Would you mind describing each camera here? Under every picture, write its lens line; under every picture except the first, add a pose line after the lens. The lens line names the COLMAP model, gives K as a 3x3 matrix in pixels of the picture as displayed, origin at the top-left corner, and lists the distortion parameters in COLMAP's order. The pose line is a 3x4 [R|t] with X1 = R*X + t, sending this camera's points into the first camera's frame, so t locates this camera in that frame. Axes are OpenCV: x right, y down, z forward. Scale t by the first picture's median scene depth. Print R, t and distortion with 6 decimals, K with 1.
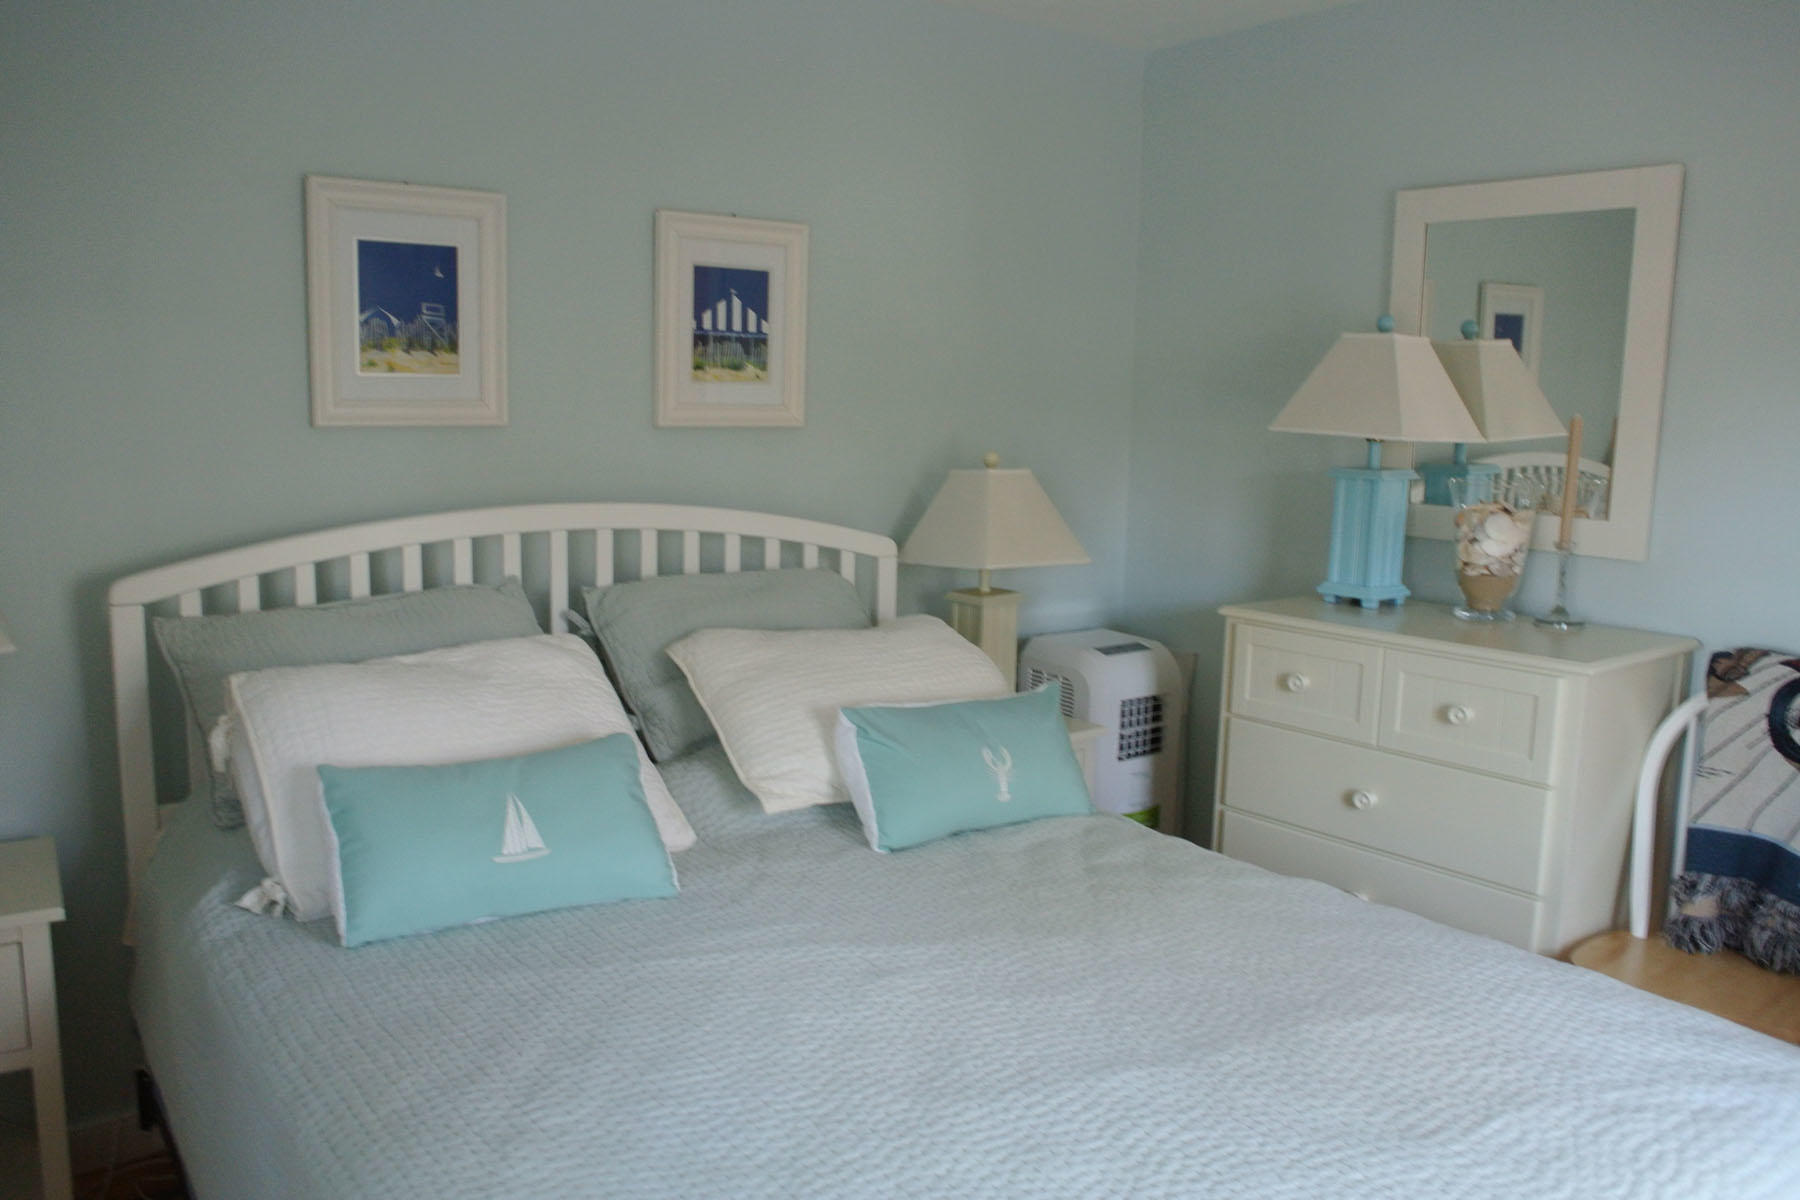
lens RADIAL K [[1420.9, 0, 879.7], [0, 1420.9, 607.7], [0, 0, 1]] dist [-0.083377, 0.076985]
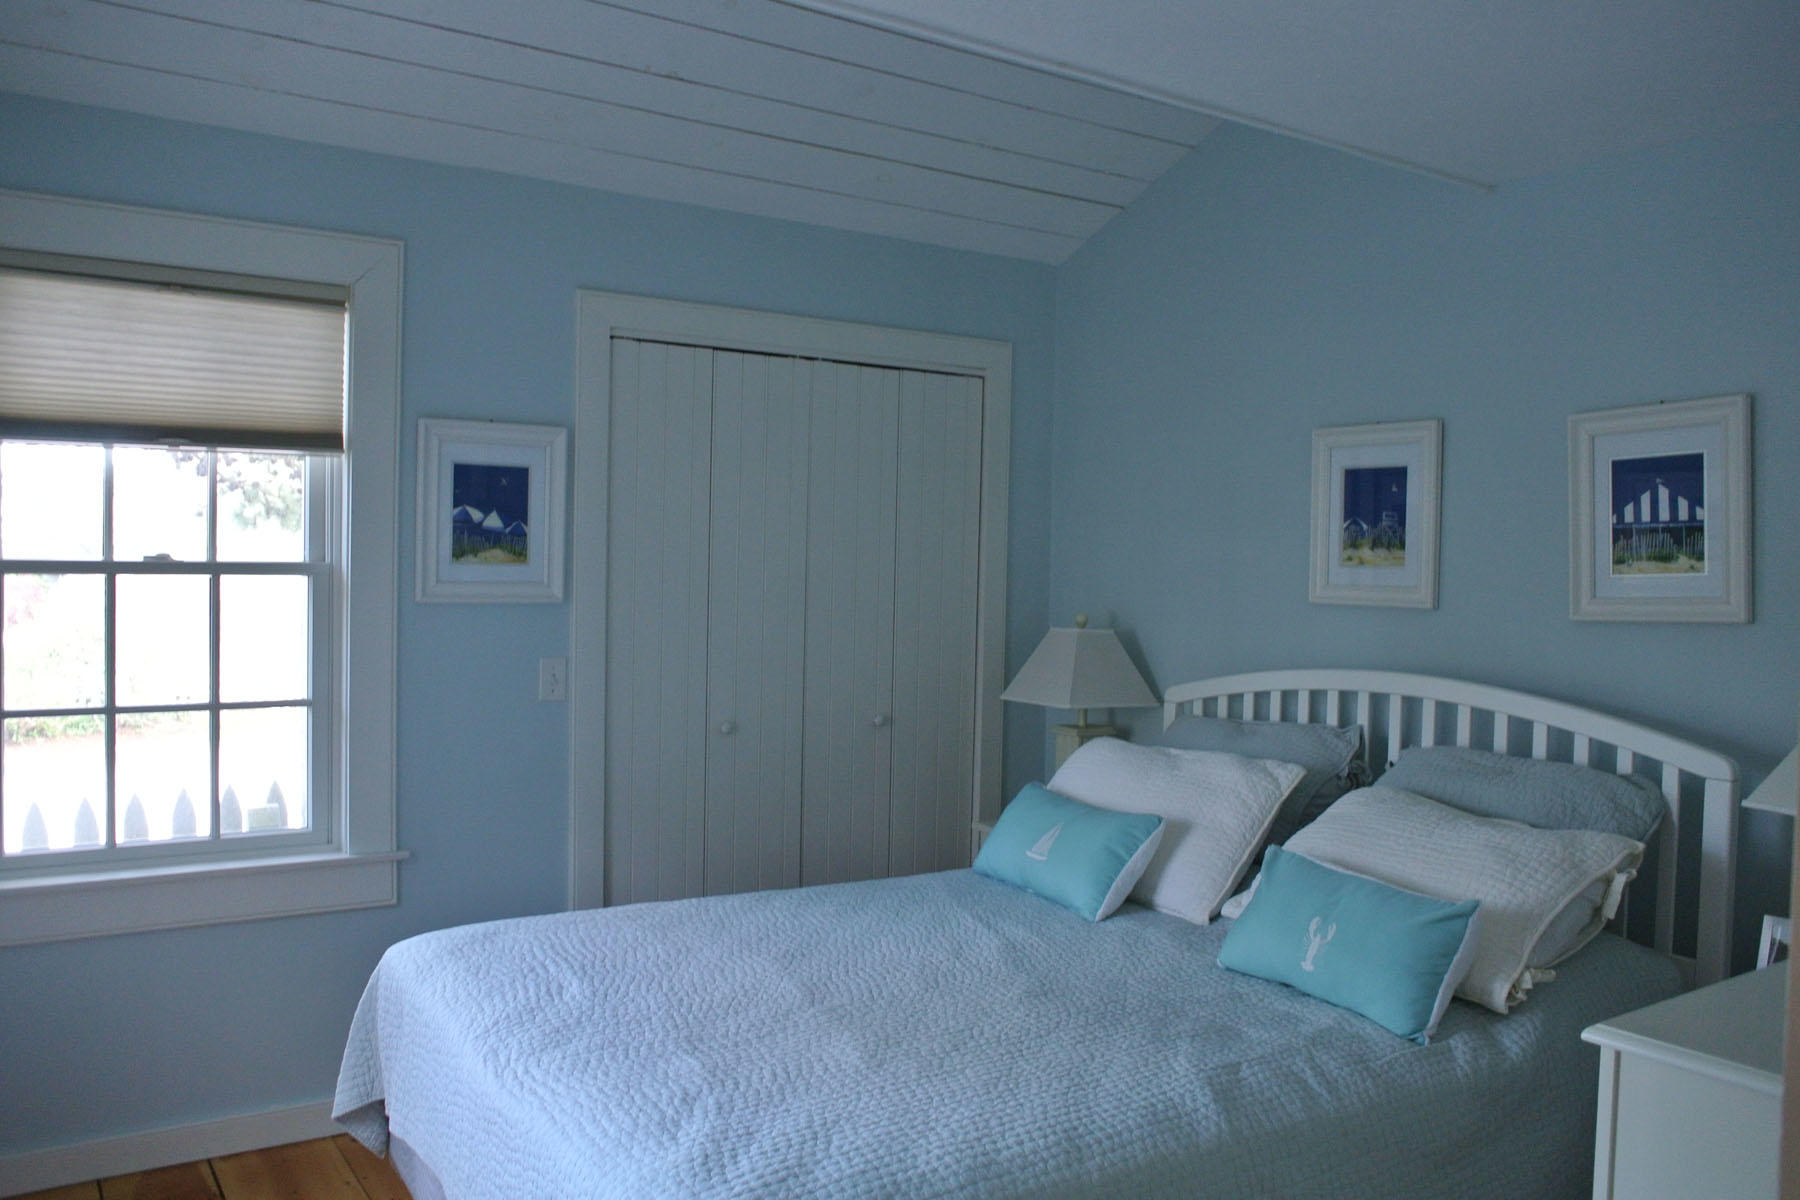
lens RADIAL K [[1420.9, 0, 879.7], [0, 1420.9, 607.7], [0, 0, 1]] dist [-0.083377, 0.076985]
pose [[-0.090024, 0.009955, -0.995890, 0.995467], [-0.177732, 0.983738, 0.025899, -0.080271], [0.979953, 0.179333, -0.086790, 0.665572]]
